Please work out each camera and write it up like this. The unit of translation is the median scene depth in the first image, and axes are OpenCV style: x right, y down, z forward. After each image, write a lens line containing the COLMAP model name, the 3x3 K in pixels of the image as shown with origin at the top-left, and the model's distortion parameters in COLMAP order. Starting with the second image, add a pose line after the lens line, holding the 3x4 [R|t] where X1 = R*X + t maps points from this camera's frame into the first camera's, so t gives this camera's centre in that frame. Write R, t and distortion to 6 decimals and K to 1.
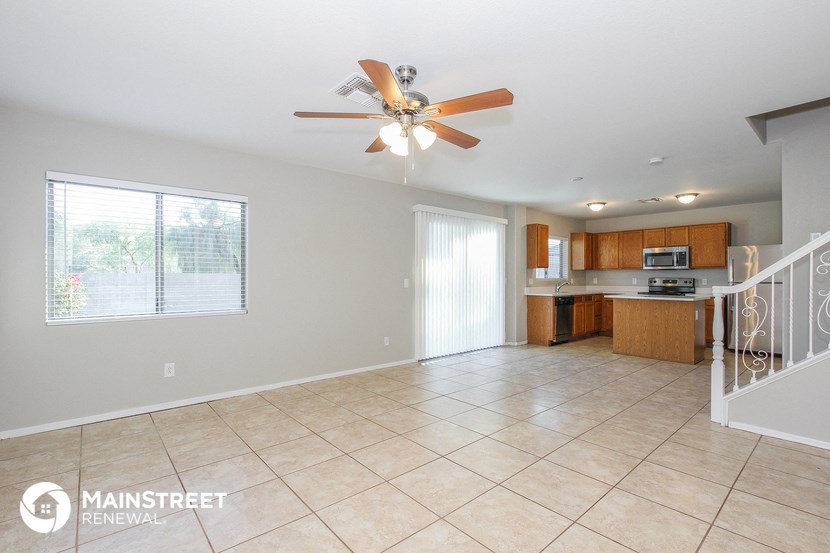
lens RADIAL K [[385.1, 0, 419.1], [0, 385.1, 276.1], [0, 0, 1]] dist [-0.013241, 0.000409]
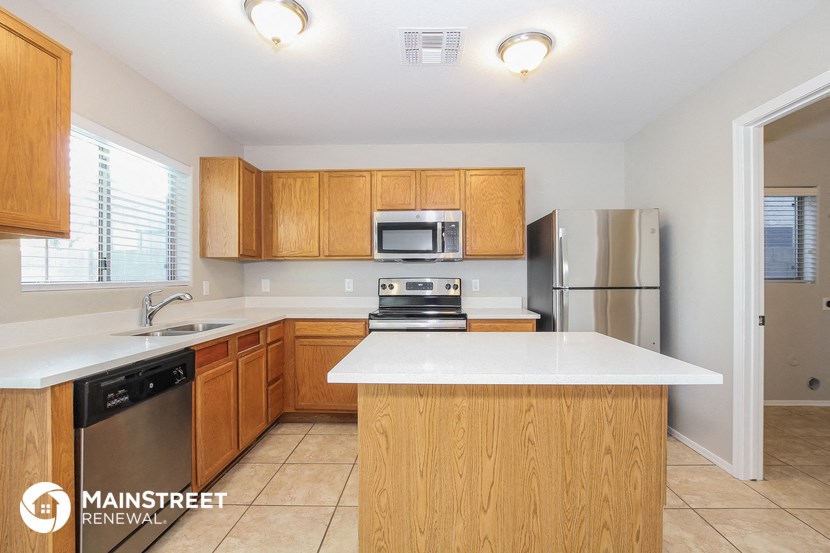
lens RADIAL K [[385.1, 0, 418.8], [0, 385.1, 276.5], [0, 0, 1]] dist [-0.013241, 0.000409]
pose [[0.676105, -0.003646, 0.736797, 0.312699], [0.001762, 0.999993, 0.003331, 0.001028], [-0.736803, -0.000954, 0.676106, 0.705852]]
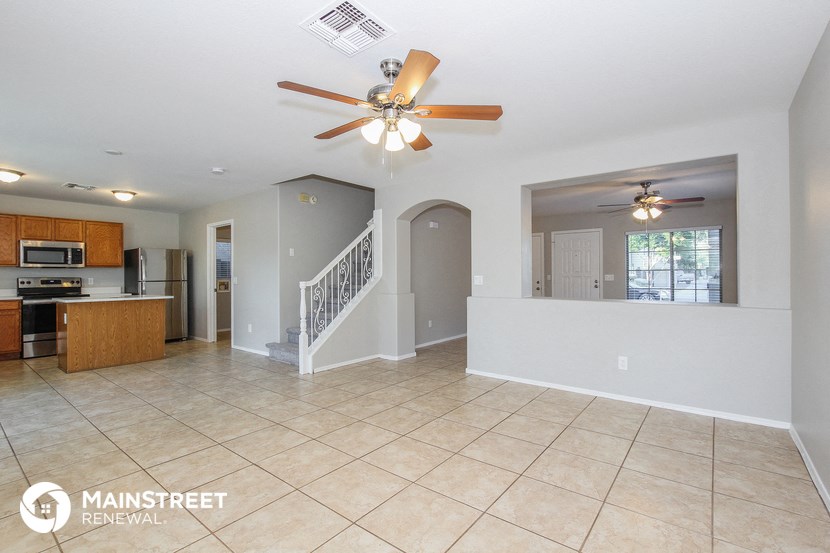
lens RADIAL K [[385.1, 0, 419.5], [0, 385.1, 273.9], [0, 0, 1]] dist [-0.013241, 0.000409]
pose [[-0.192624, 0.002819, 0.981269, -0.341967], [0.002537, 0.999994, -0.002375, 0.000664], [-0.981269, 0.002032, -0.192630, 0.380652]]
